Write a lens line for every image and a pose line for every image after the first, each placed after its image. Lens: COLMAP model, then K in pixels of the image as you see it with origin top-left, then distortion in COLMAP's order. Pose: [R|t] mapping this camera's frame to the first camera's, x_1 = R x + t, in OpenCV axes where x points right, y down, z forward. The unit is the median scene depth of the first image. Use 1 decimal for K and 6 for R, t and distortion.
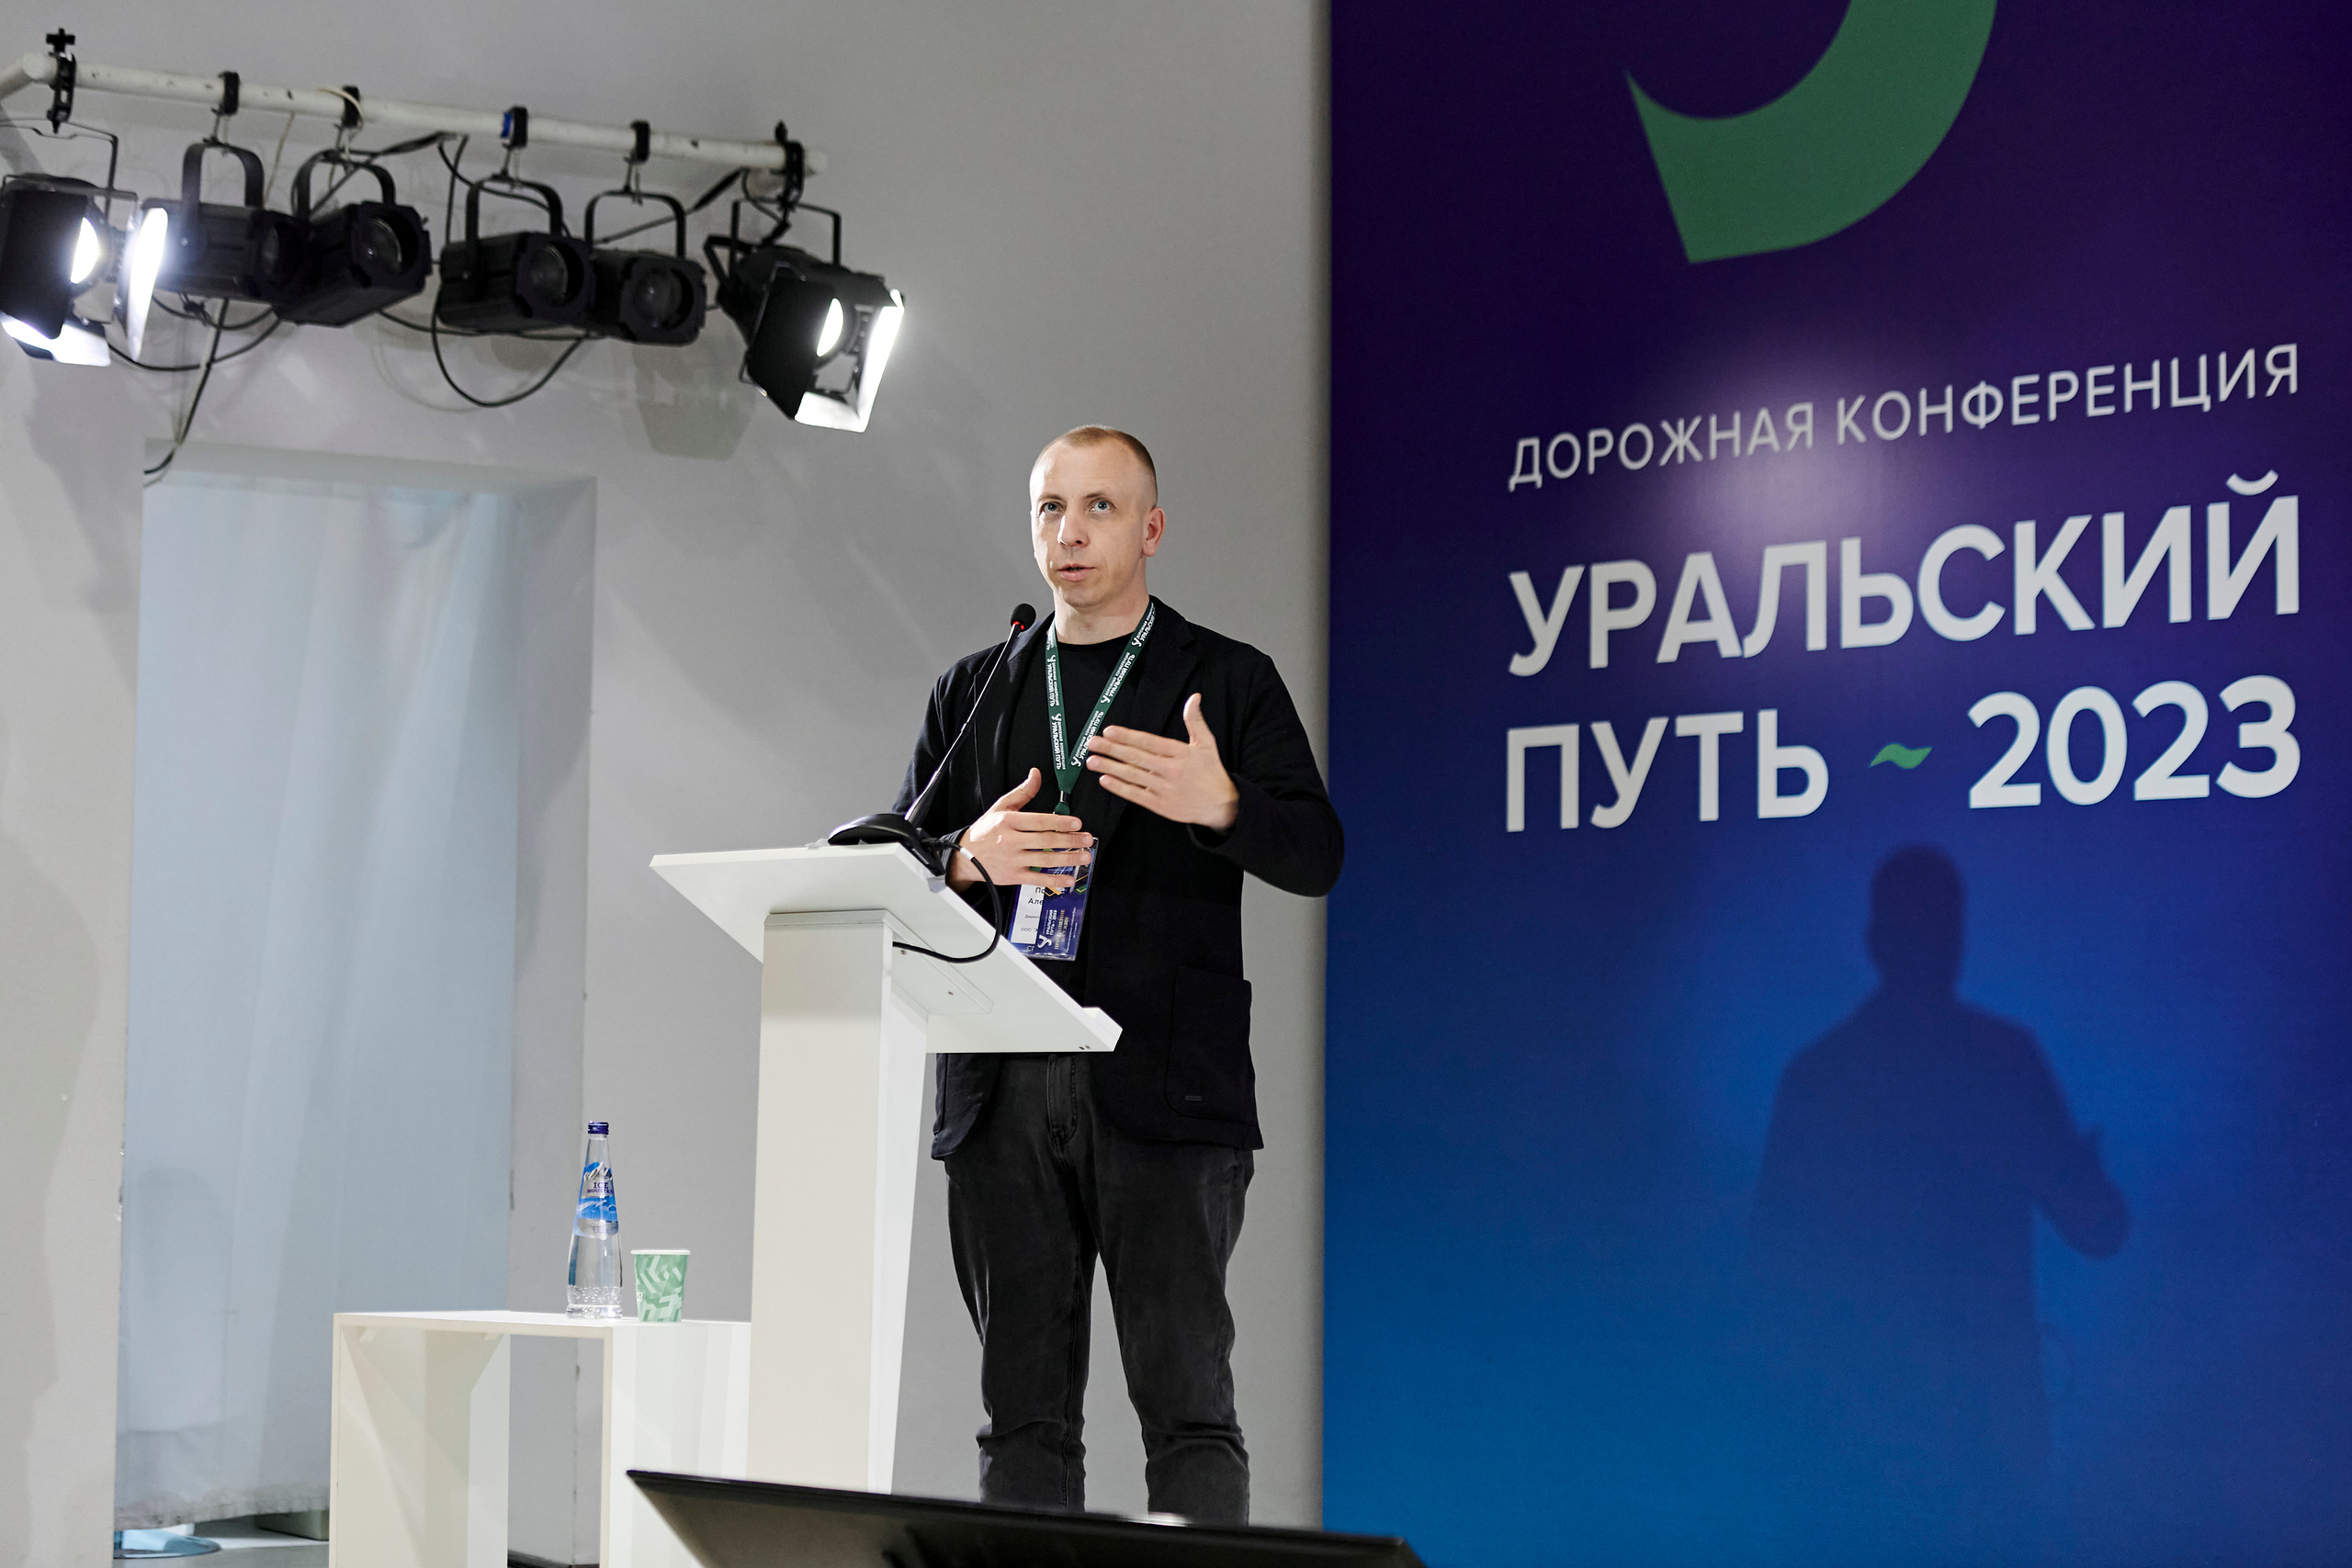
lens RADIAL K [[4967.4, 0, 1187.3], [0, 4967.4, 768.9], [0, 0, 1]] dist [-0.094087, 0.000000]
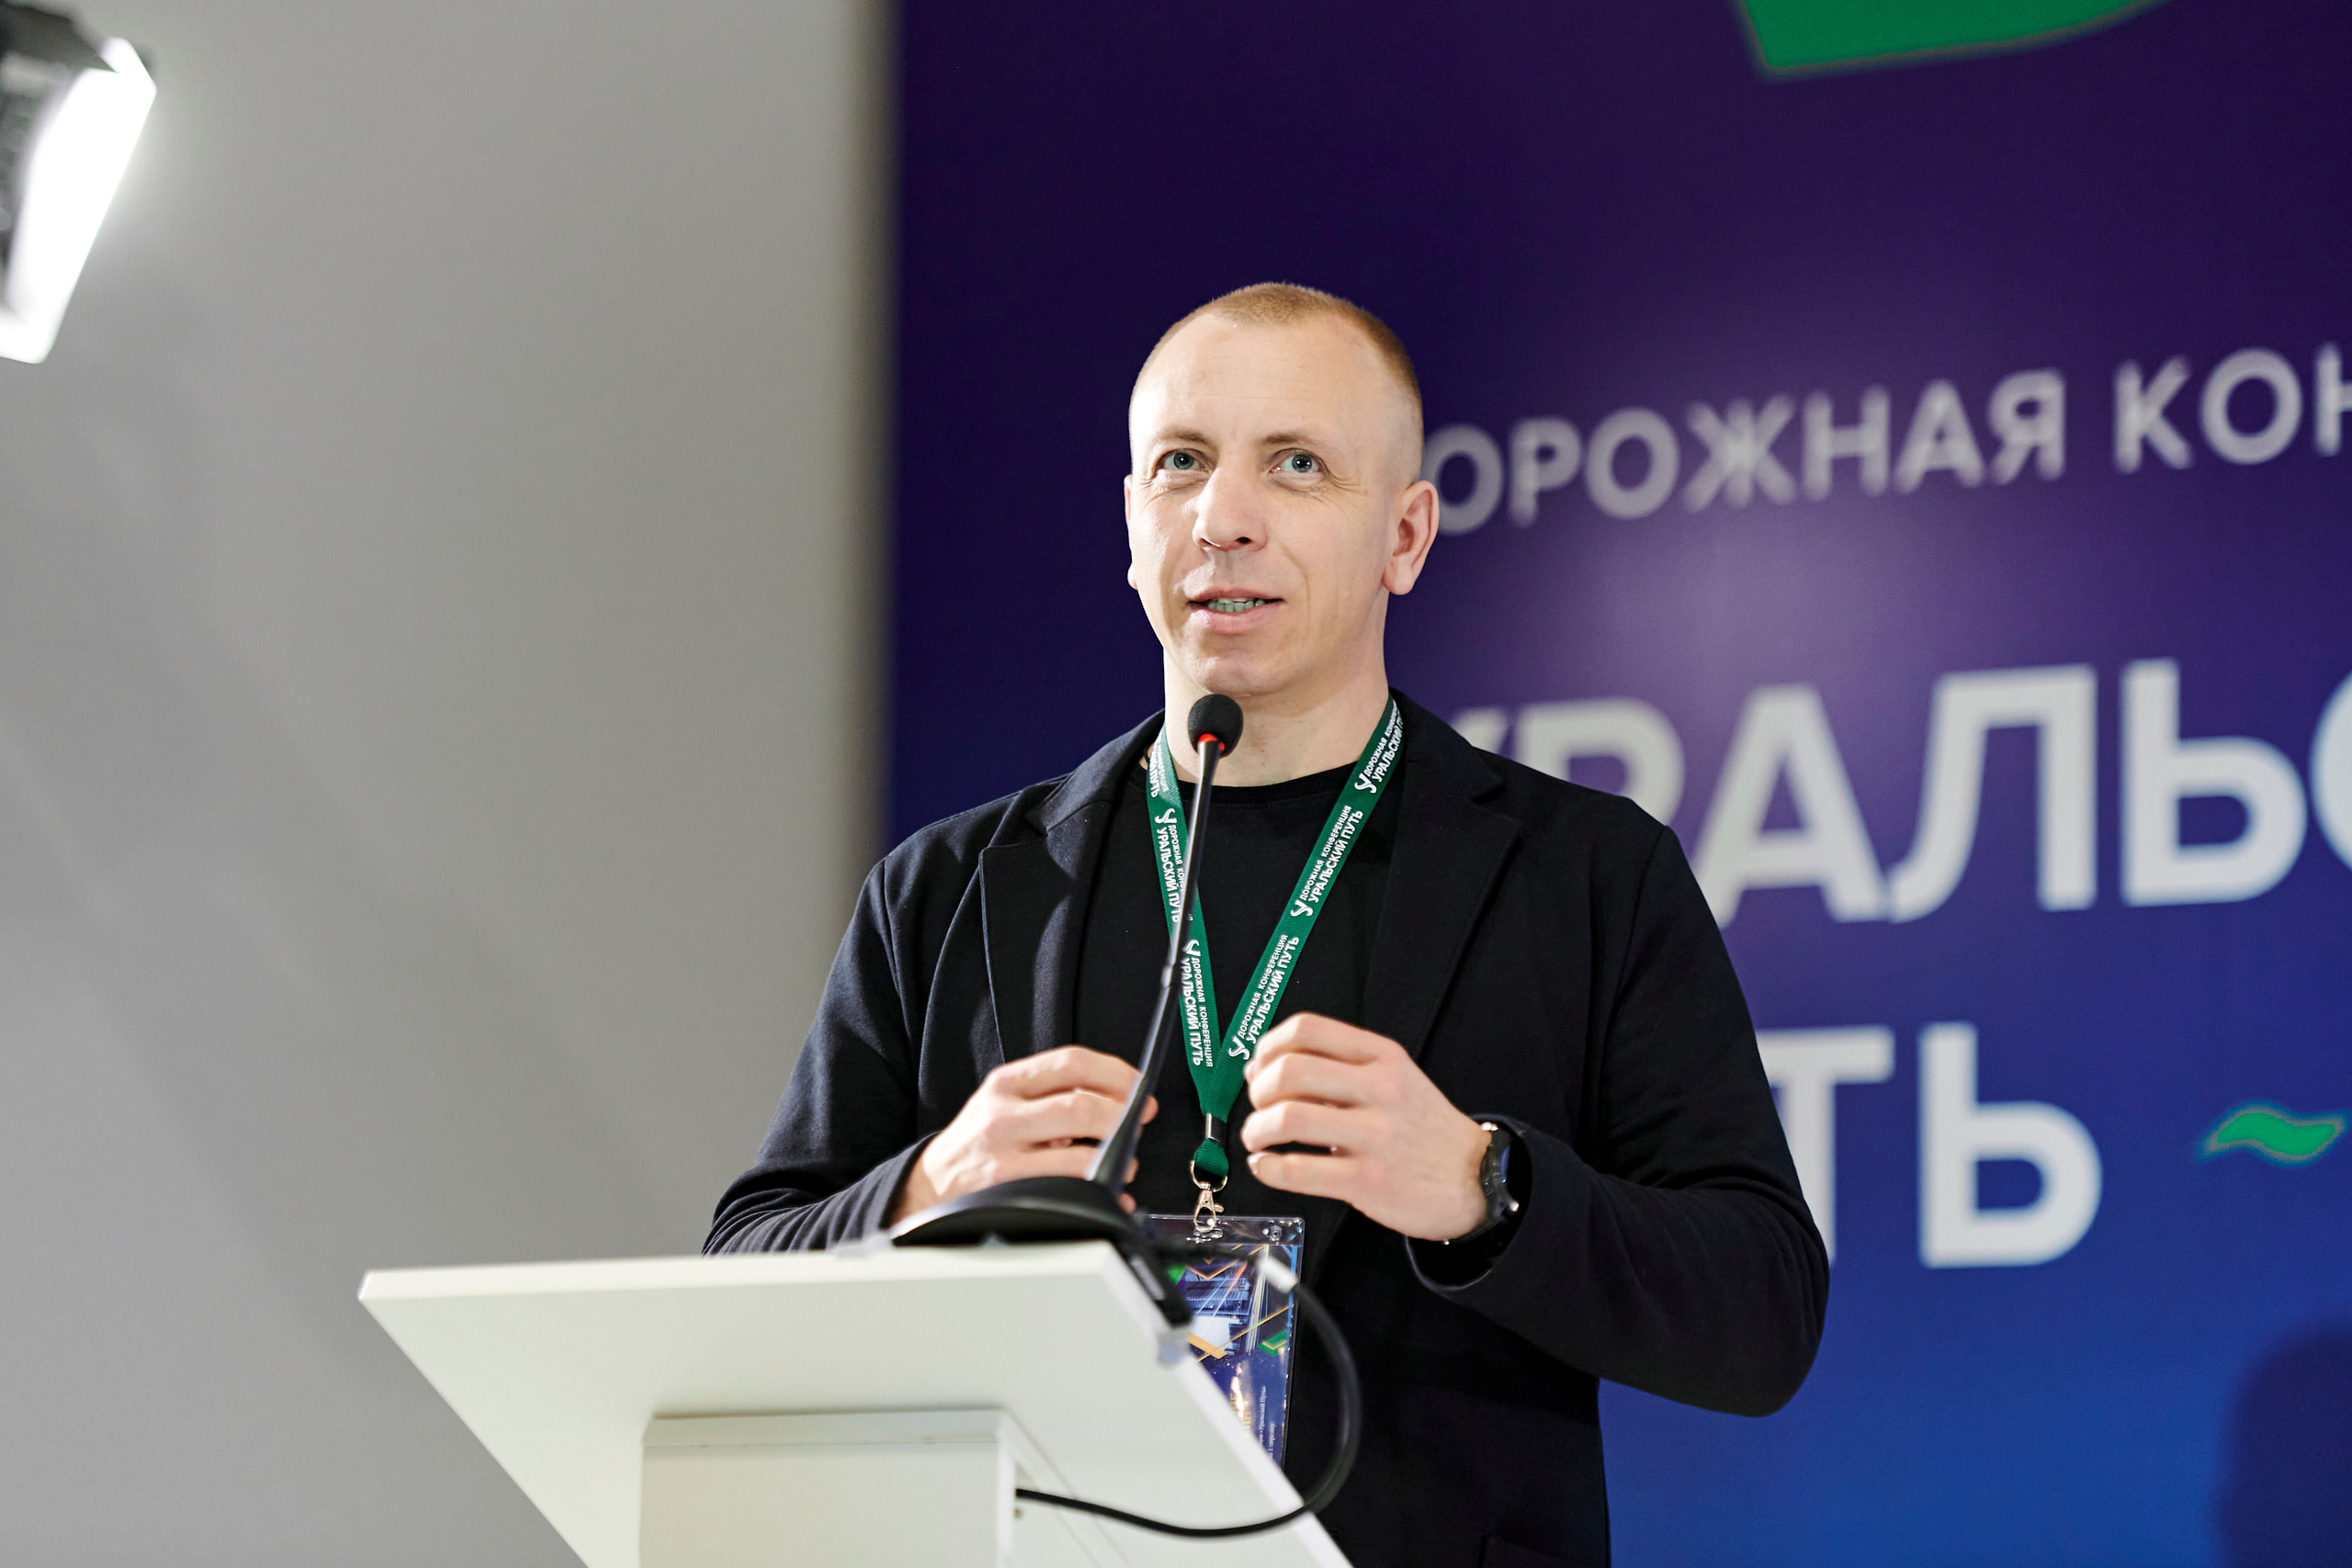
lens RADIAL K [[8960.4, 0, 1154.9], [0, 8960.4, 767.2], [0, 0, 1]] dist [0.525893, 0.000000]
pose [[0.975911, 0.030161, 0.216074, -0.145898], [-0.019081, 0.998403, -0.053181, 0.010379], [-0.217333, 0.047777, 0.974928, 0.195353]]
